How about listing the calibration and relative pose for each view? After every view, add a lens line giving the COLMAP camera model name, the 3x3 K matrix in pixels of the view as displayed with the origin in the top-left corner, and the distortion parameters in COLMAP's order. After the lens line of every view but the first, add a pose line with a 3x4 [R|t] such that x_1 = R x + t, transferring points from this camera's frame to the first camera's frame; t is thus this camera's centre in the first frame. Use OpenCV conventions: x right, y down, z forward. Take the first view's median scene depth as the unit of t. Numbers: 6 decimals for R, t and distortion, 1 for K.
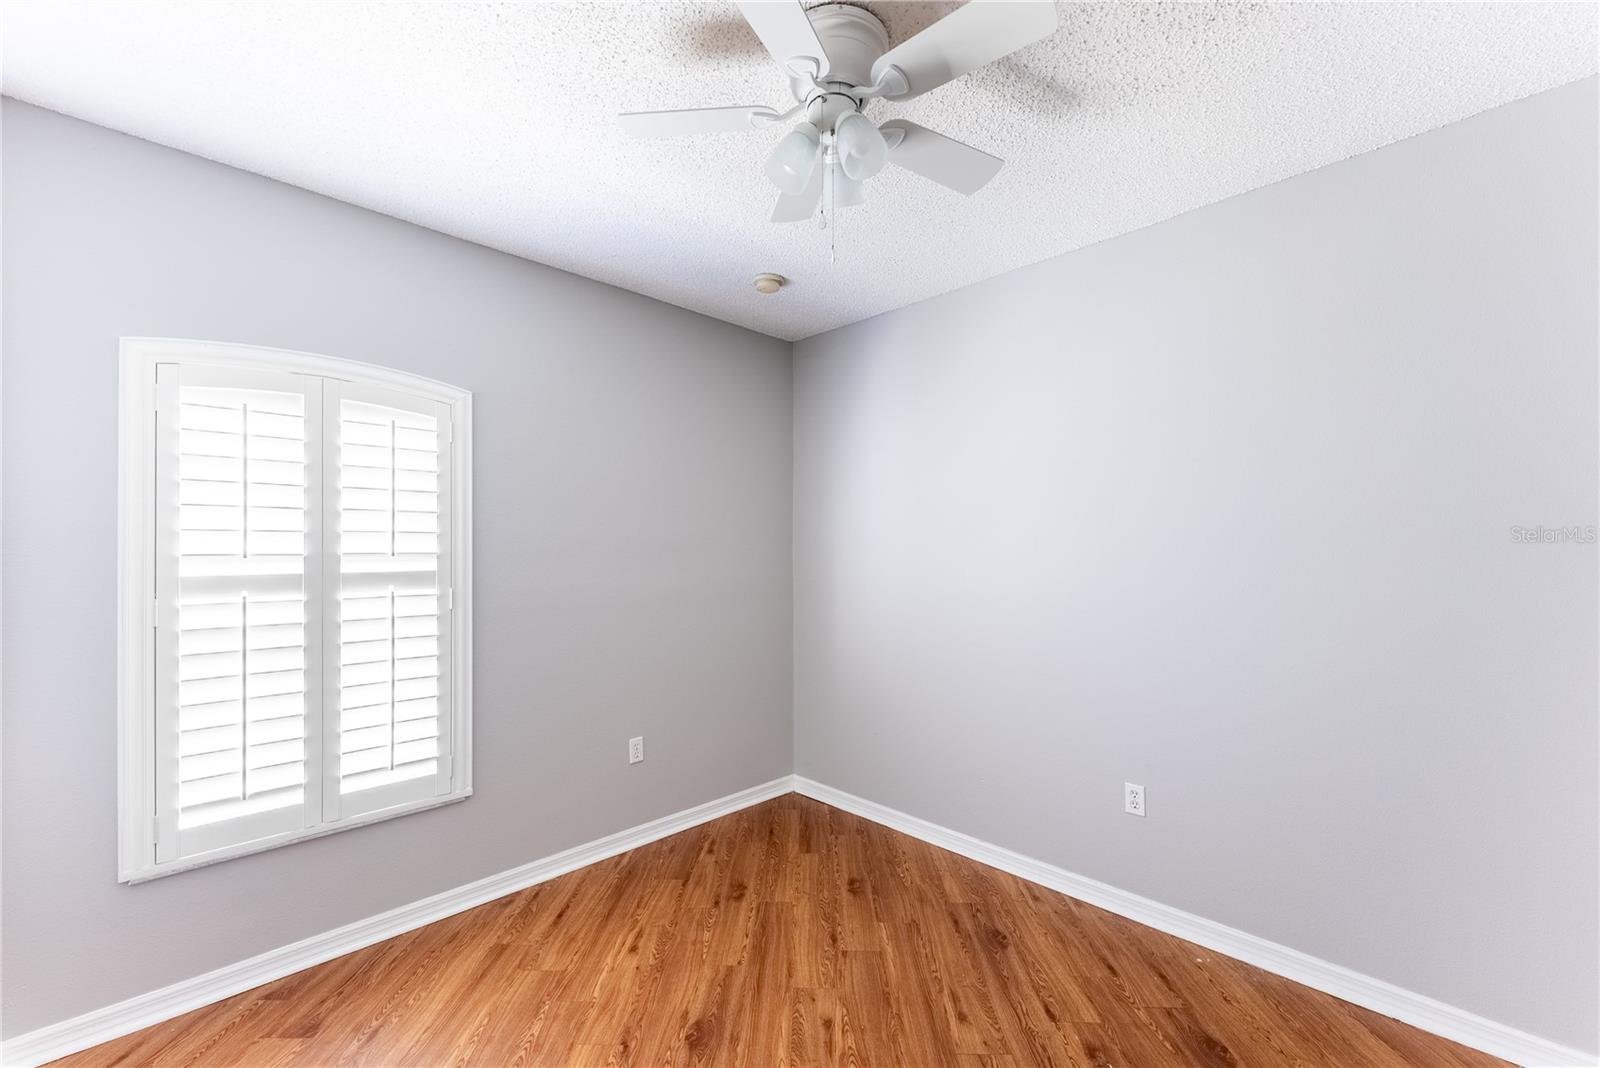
lens RADIAL K [[645.7, 0, 800.1], [0, 645.7, 550.8], [0, 0, 1]] dist [-0.001897, 0.000127]
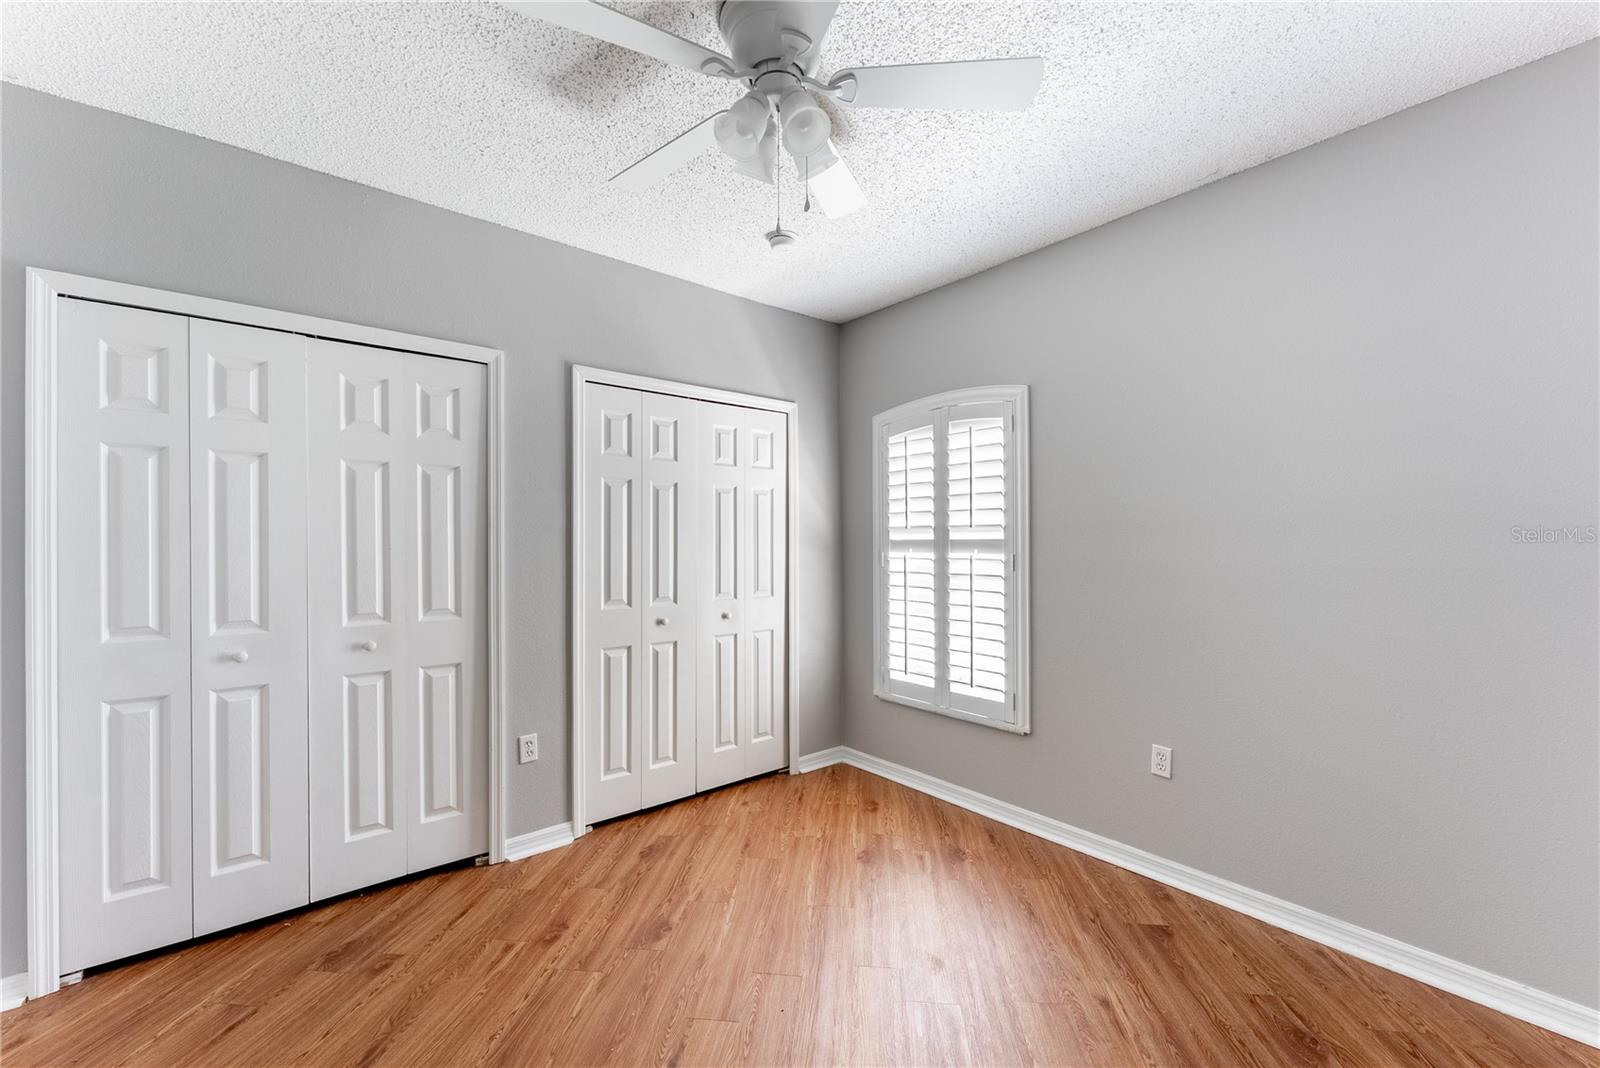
lens RADIAL K [[645.7, 0, 797.3], [0, 645.7, 535.2], [0, 0, 1]] dist [-0.001897, 0.000127]
pose [[-0.055452, 0.007185, -0.998435, 0.747532], [0.013800, 0.999884, 0.006429, 0.009405], [0.998366, -0.013422, -0.055545, 0.730236]]
